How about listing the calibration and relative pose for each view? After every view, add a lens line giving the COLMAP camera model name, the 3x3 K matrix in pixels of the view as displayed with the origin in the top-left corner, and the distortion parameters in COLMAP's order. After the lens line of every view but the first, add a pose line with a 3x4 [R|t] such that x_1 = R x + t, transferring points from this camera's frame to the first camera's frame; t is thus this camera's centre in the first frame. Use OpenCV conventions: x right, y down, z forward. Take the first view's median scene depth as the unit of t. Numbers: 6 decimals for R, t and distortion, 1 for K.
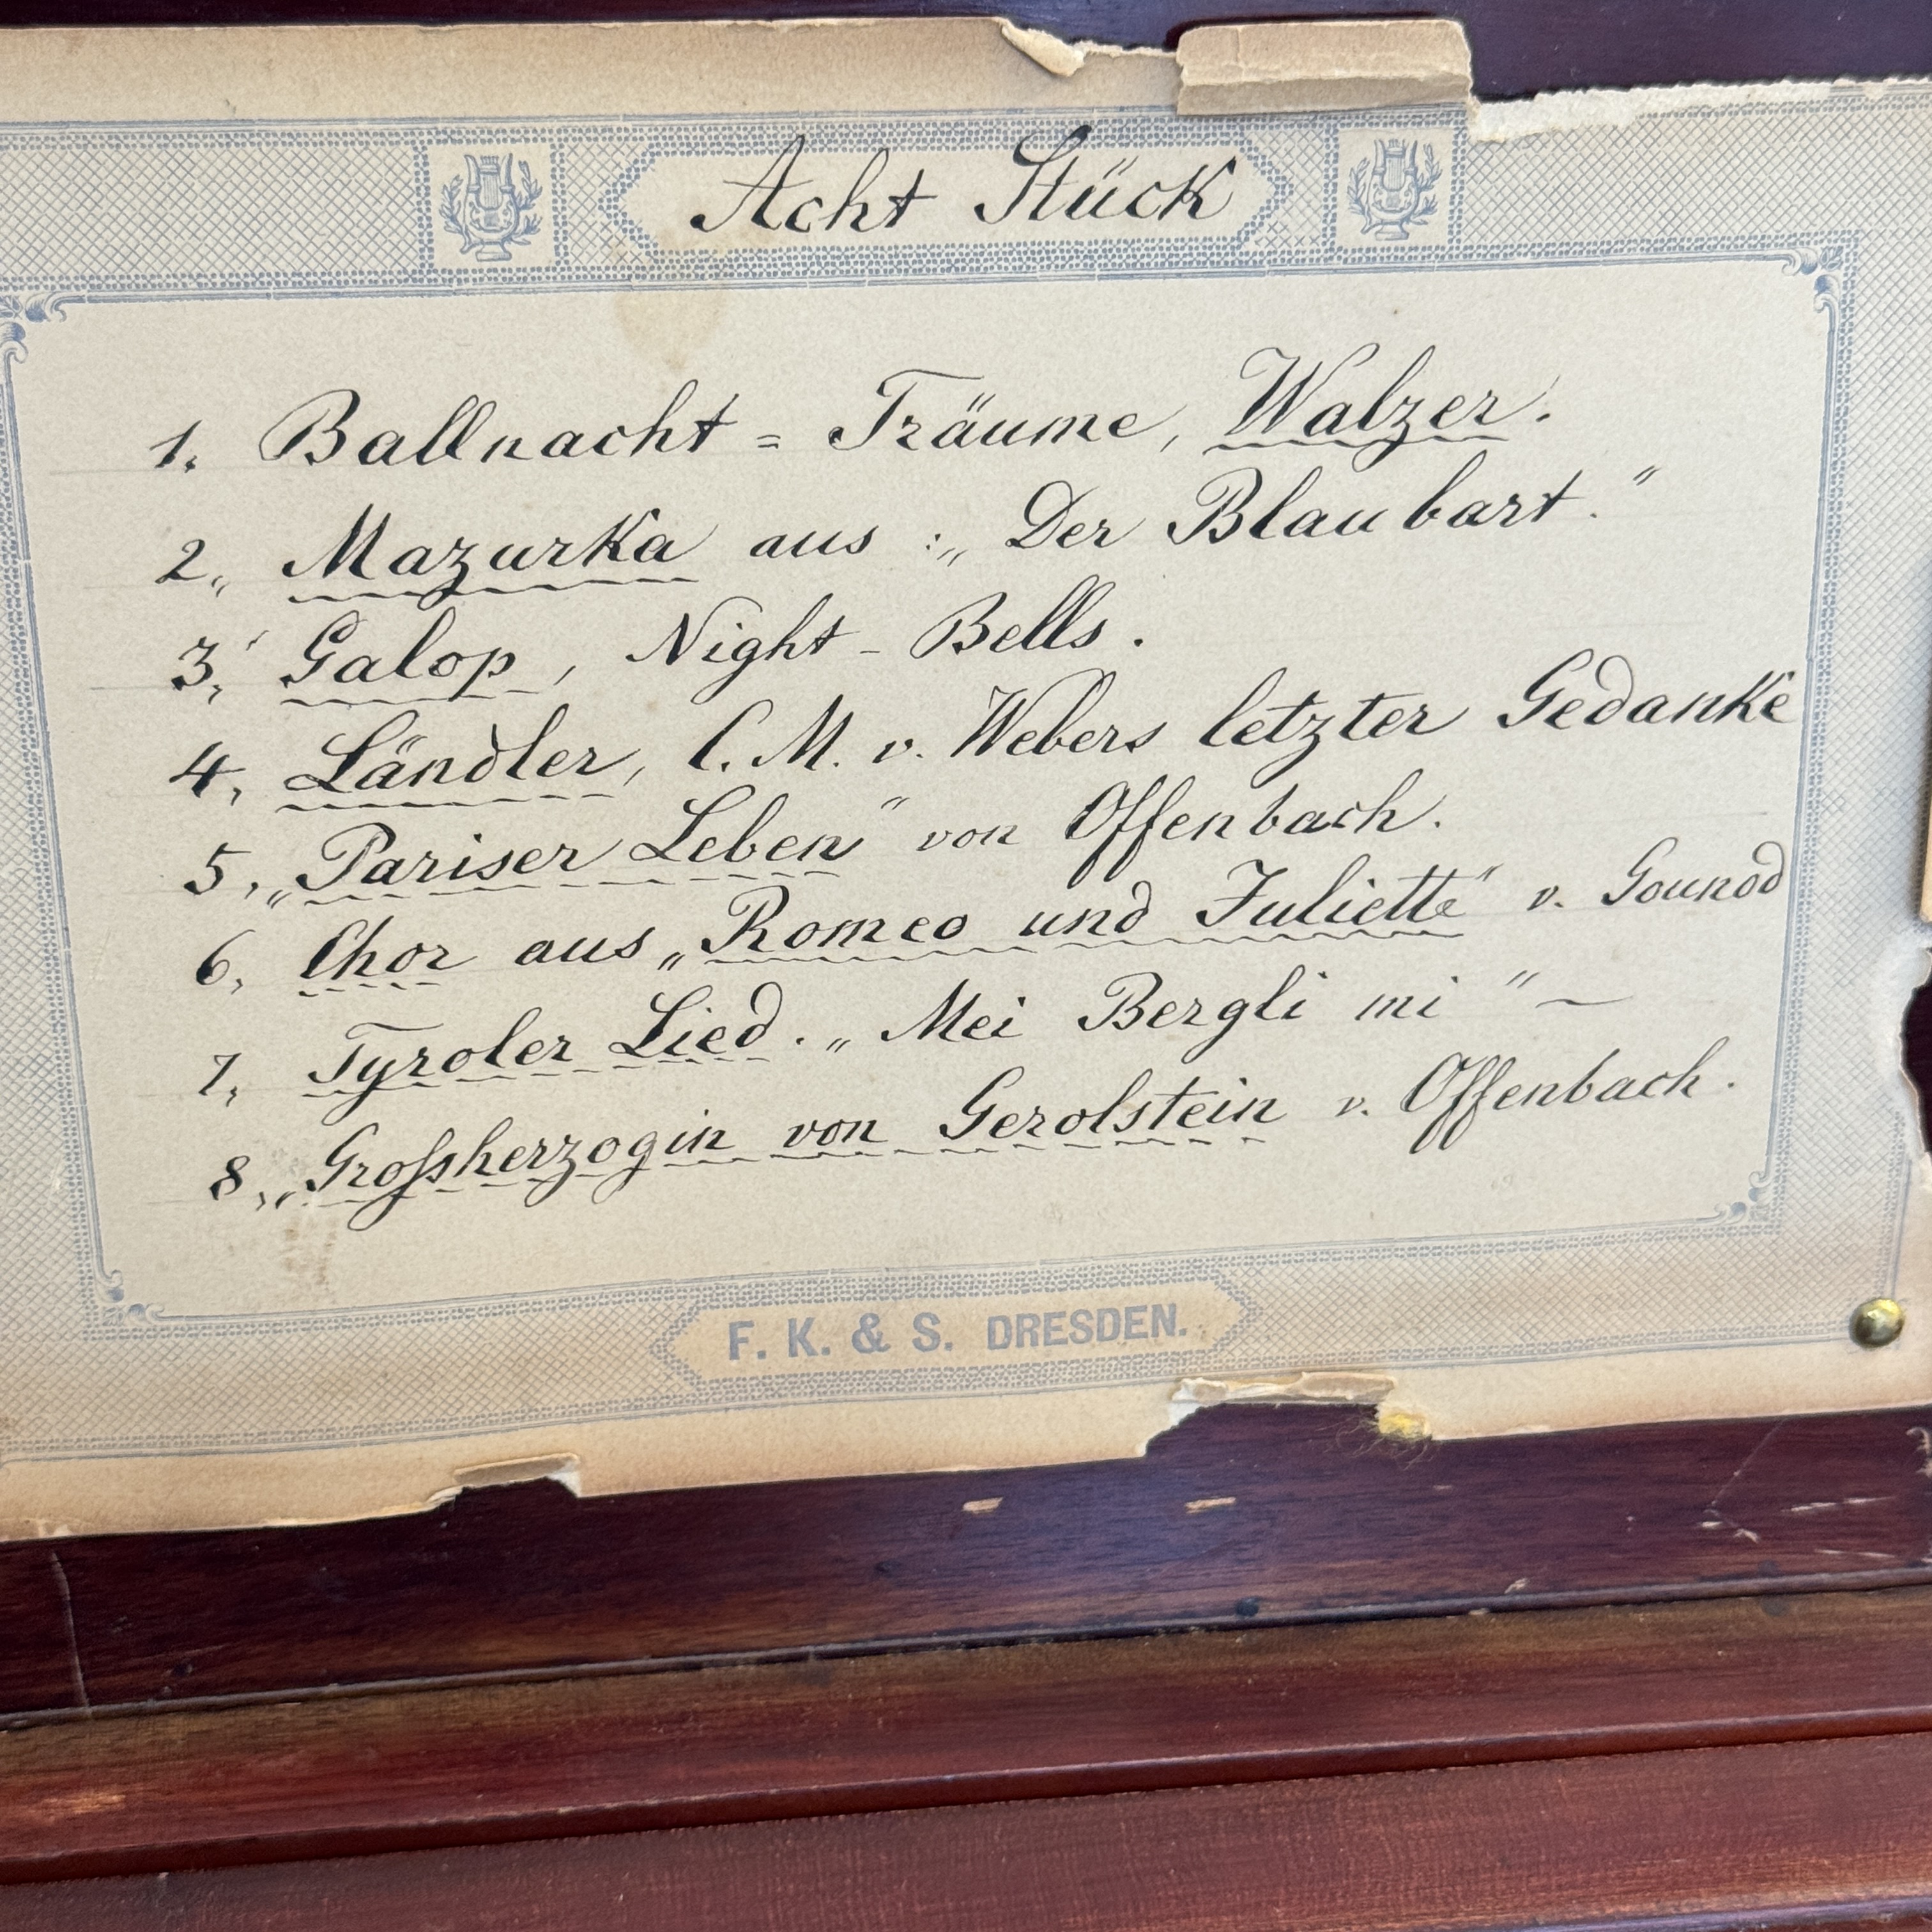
lens RADIAL K [[3708.3, 0, 938.0], [0, 3708.3, 948.2], [0, 0, 1]] dist [0.126463, 0.000000]
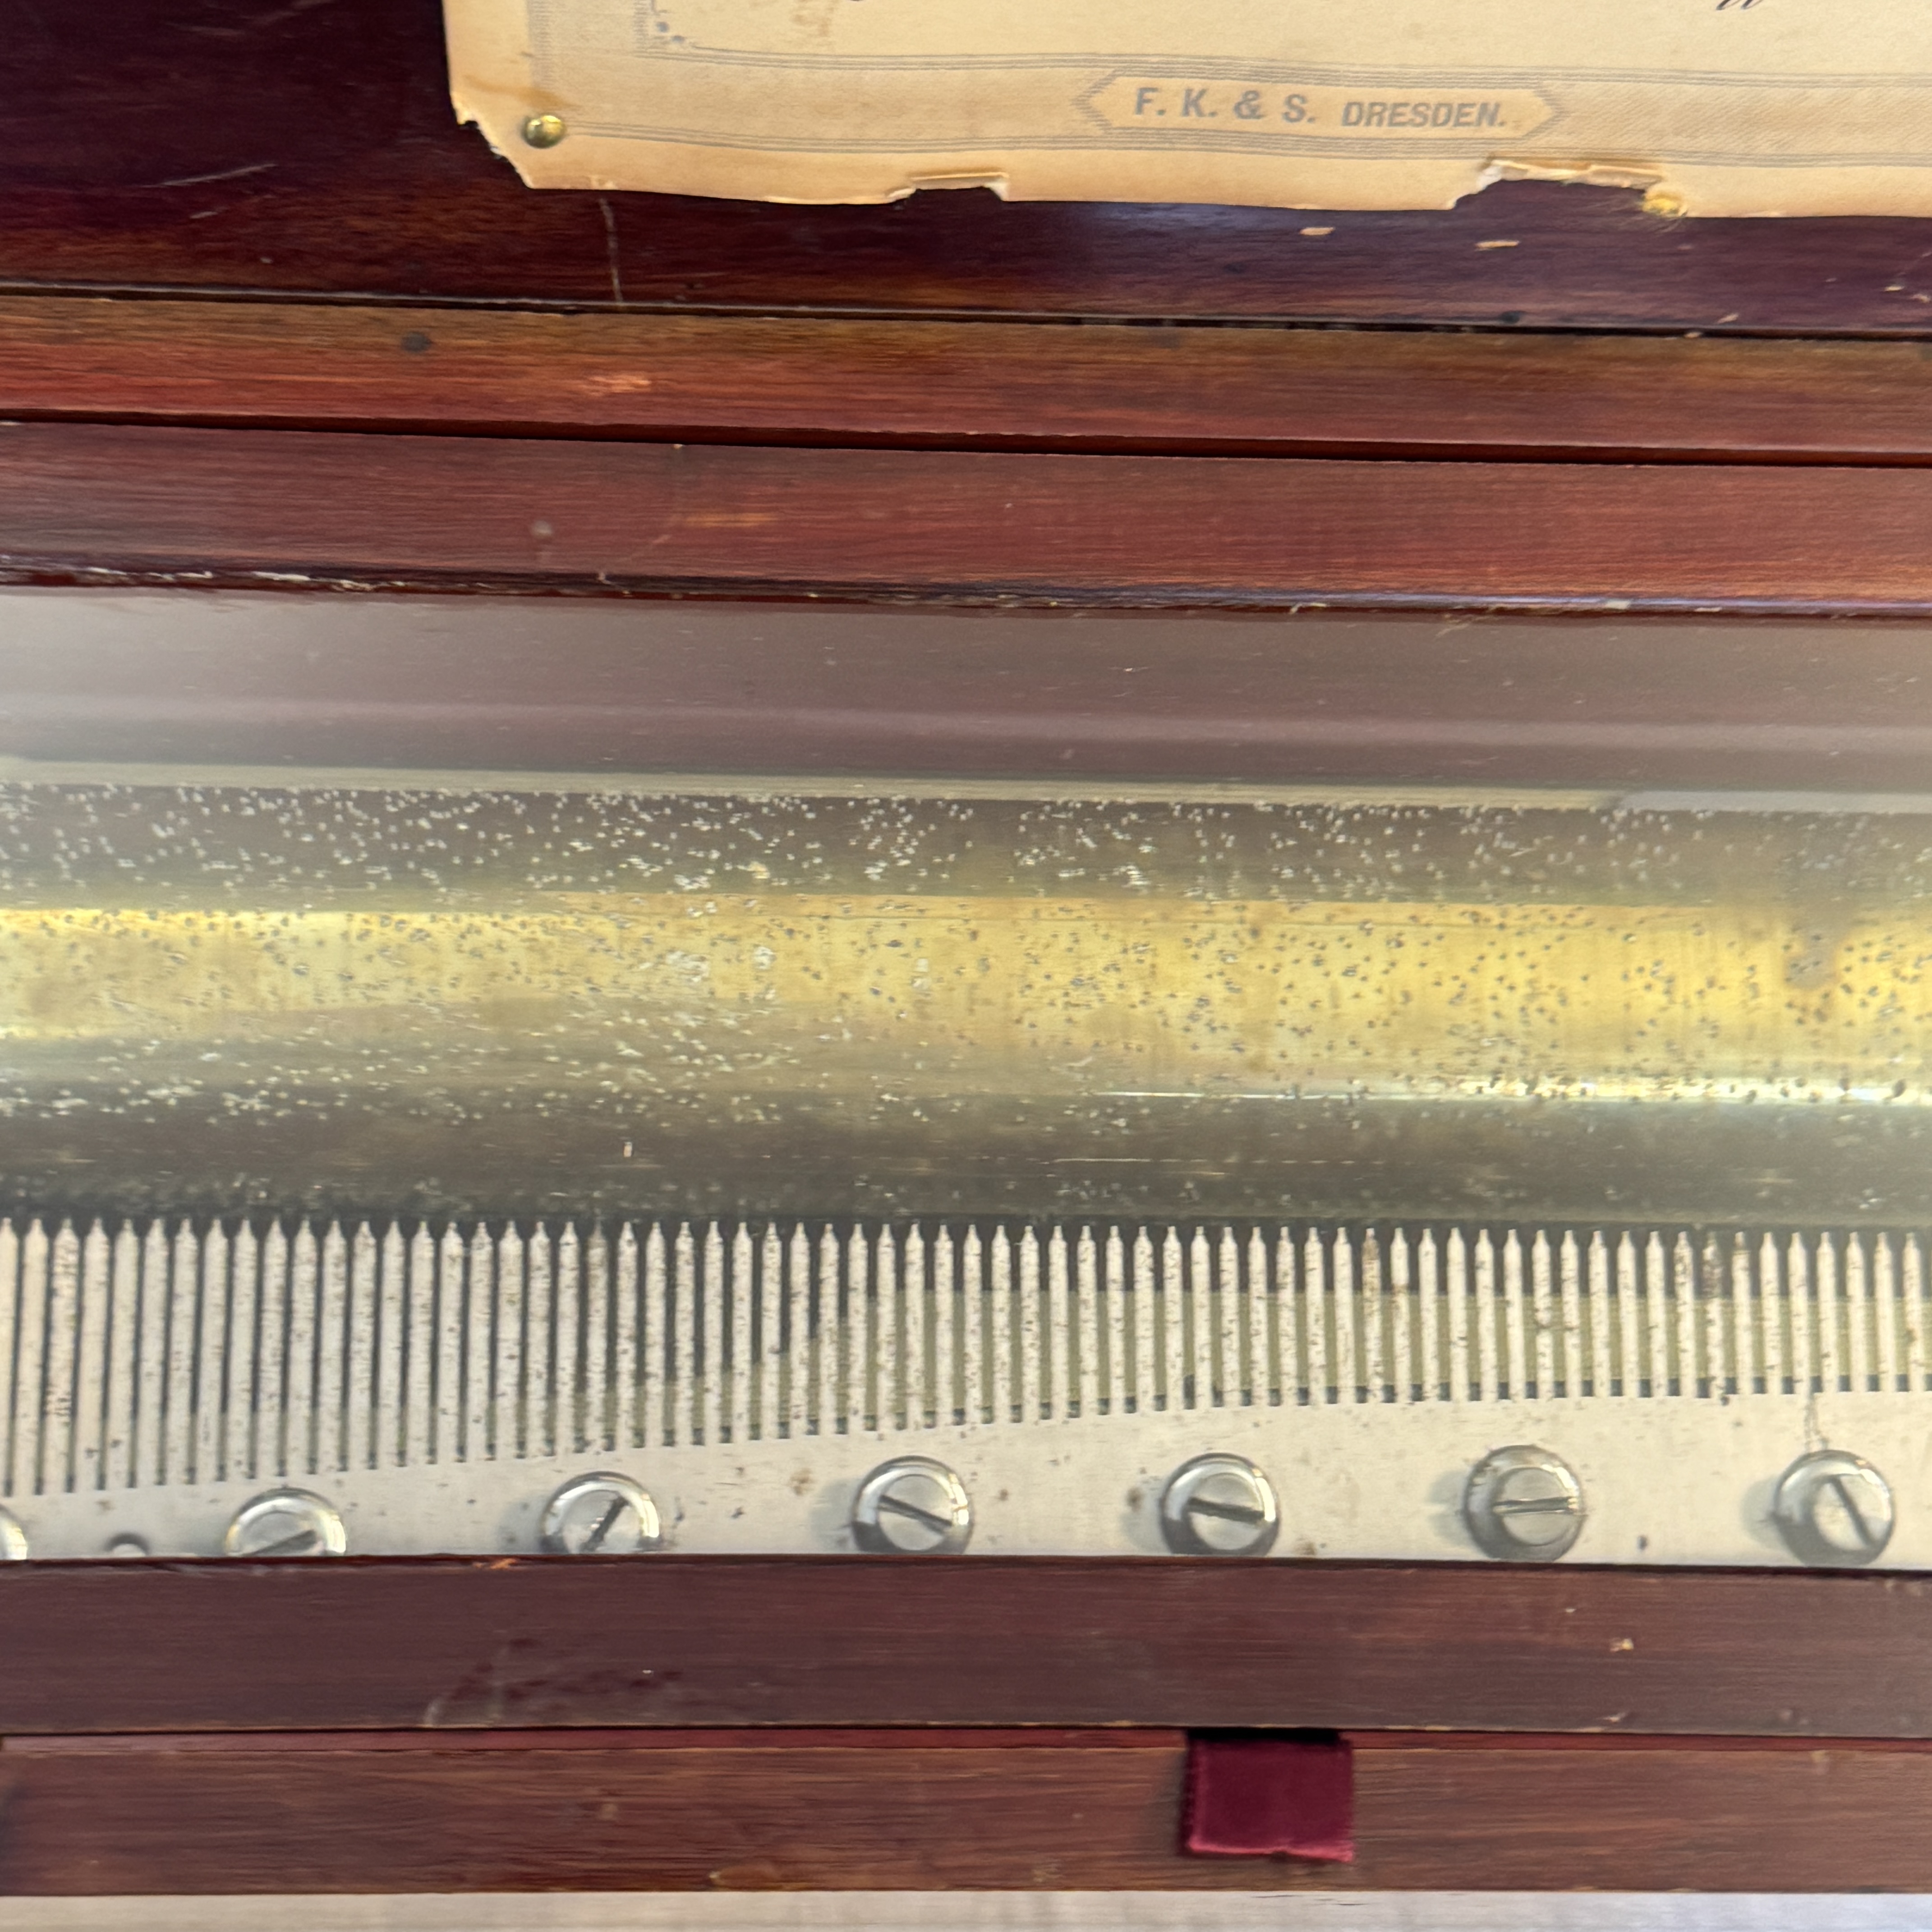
lens RADIAL K [[3492.6, 0, 929.7], [0, 3492.6, 979.9], [0, 0, 1]] dist [0.124604, 0.000000]
pose [[0.991726, 0.125246, -0.028163, -0.055954], [-0.090644, 0.838541, 0.537245, -0.281350], [0.090904, -0.530247, 0.842956, -0.165152]]
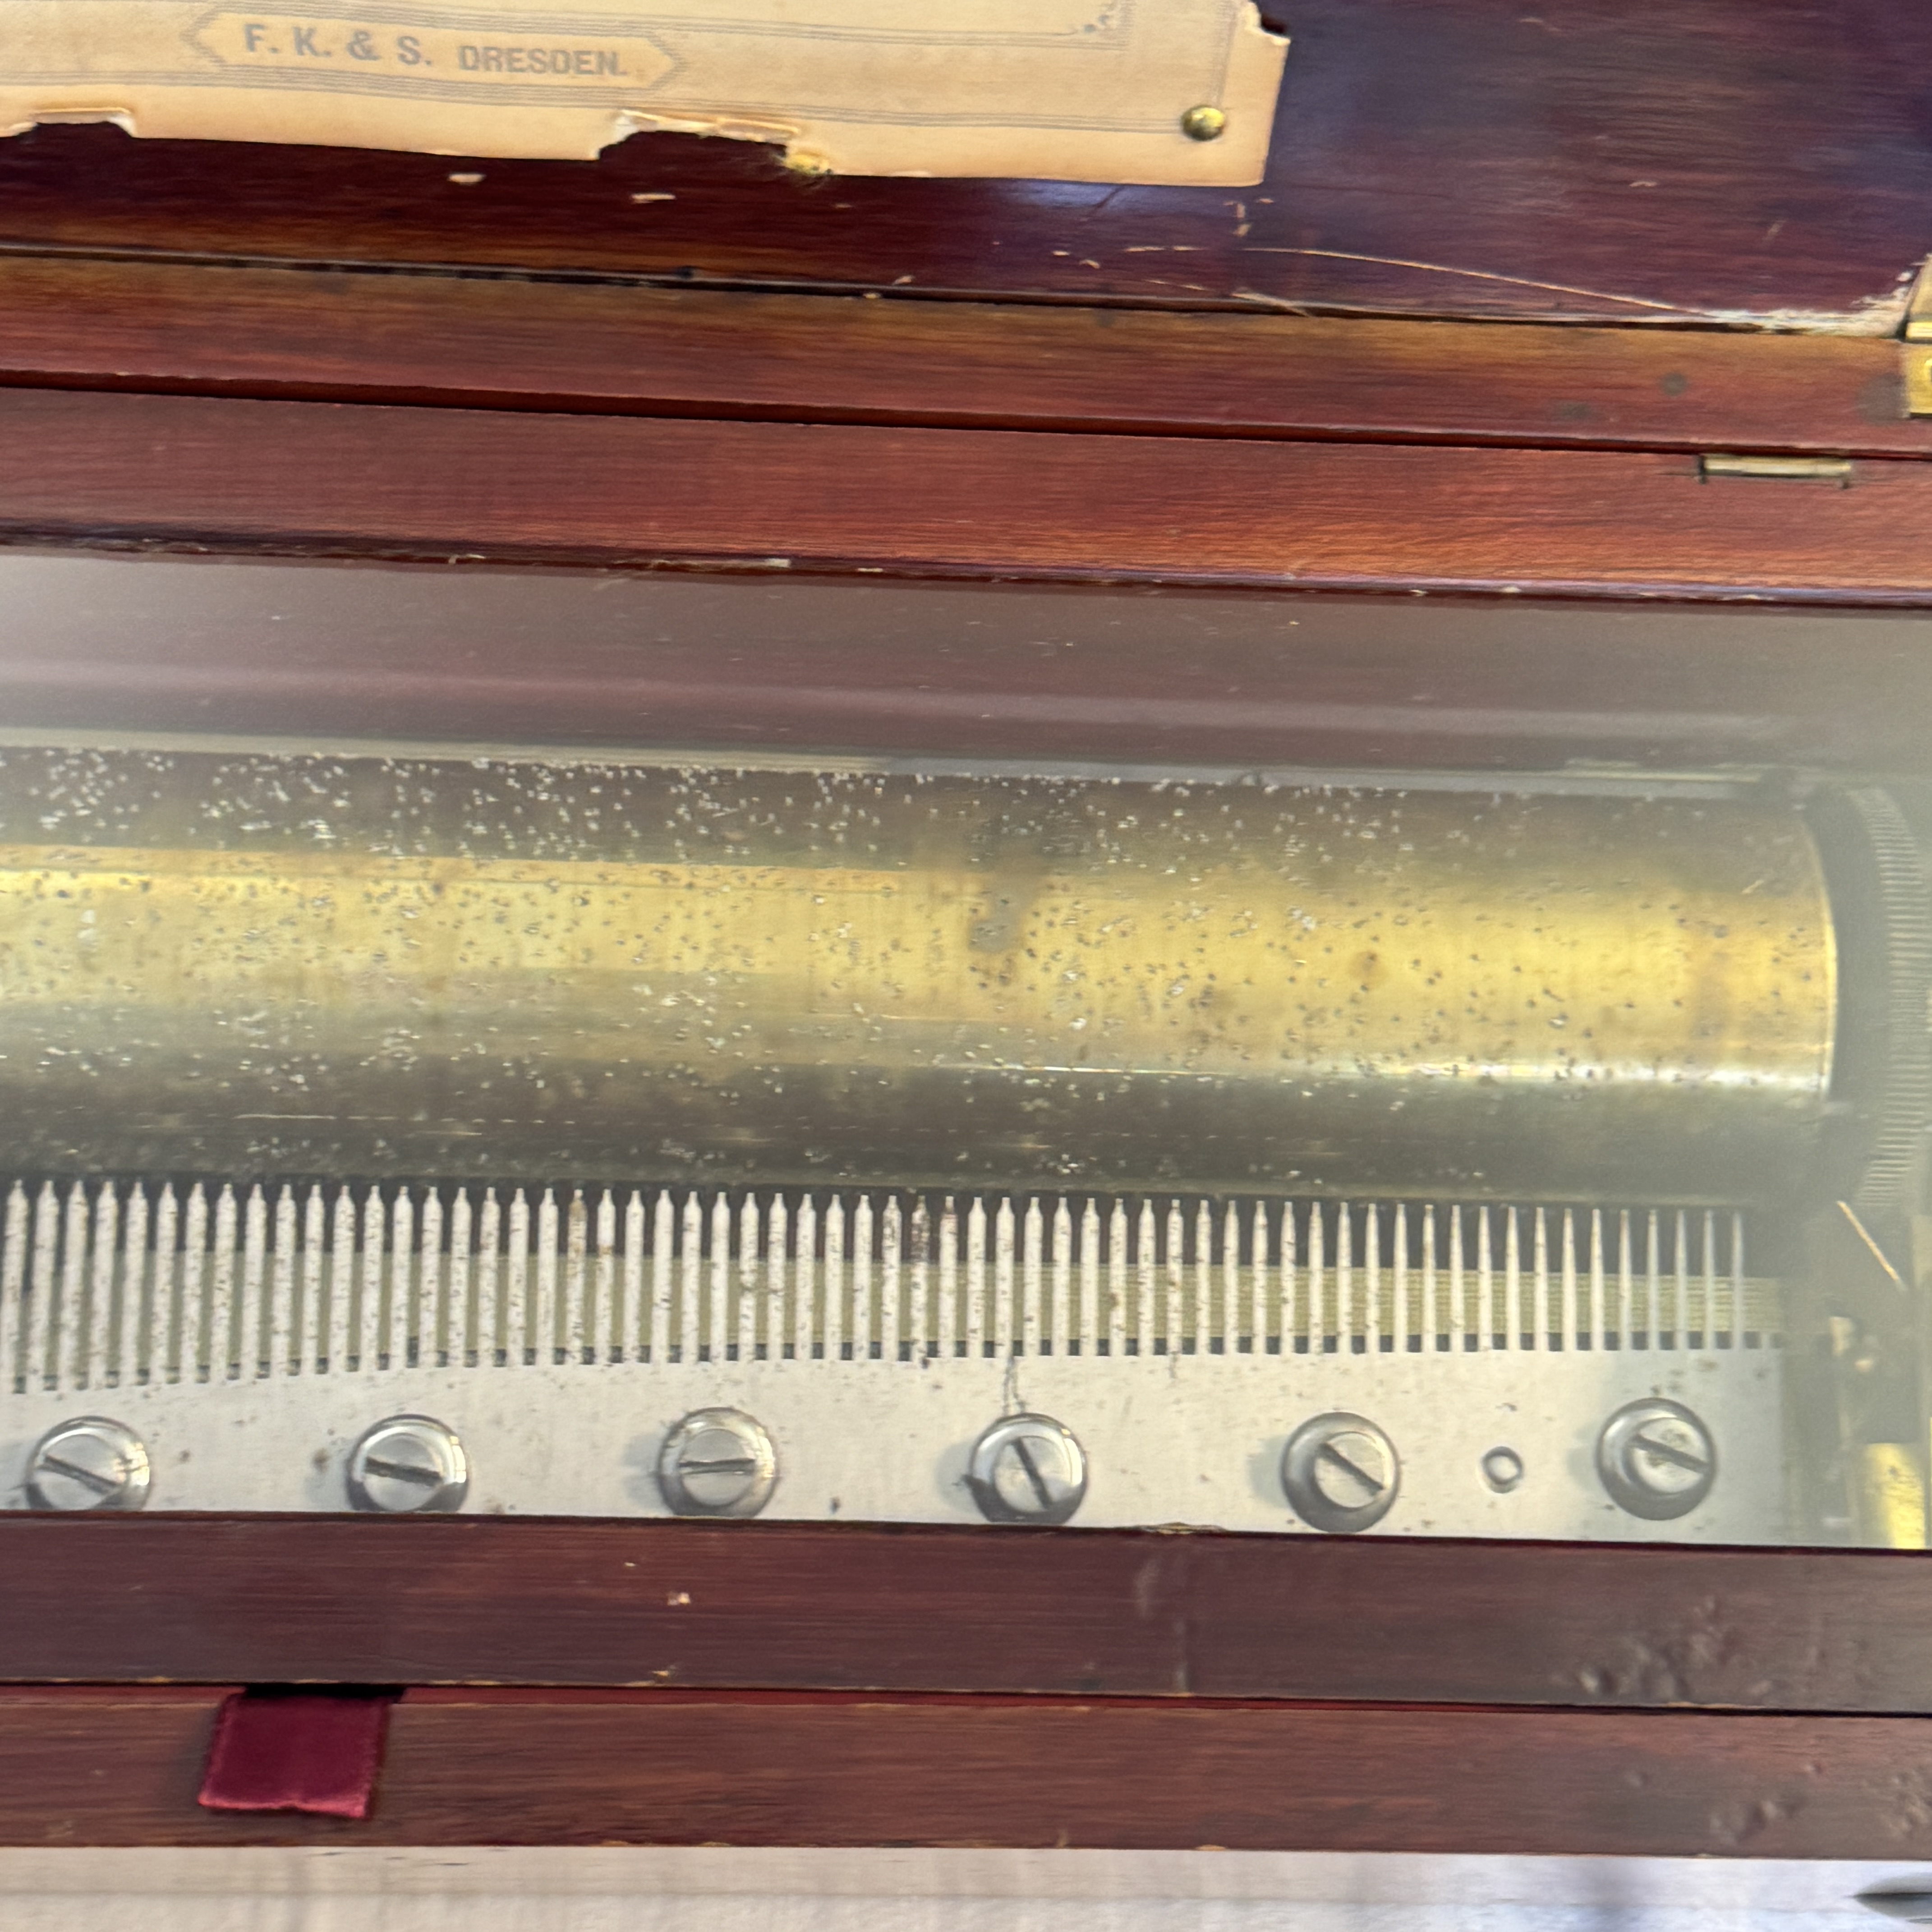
lens RADIAL K [[3492.6, 0, 950.0], [0, 3492.6, 979.2], [0, 0, 1]] dist [0.124604, 0.000000]
pose [[0.990349, 0.138041, -0.012400, 0.236182], [-0.109443, 0.833790, 0.541126, -0.298760], [0.085037, -0.534546, 0.840850, -0.133453]]
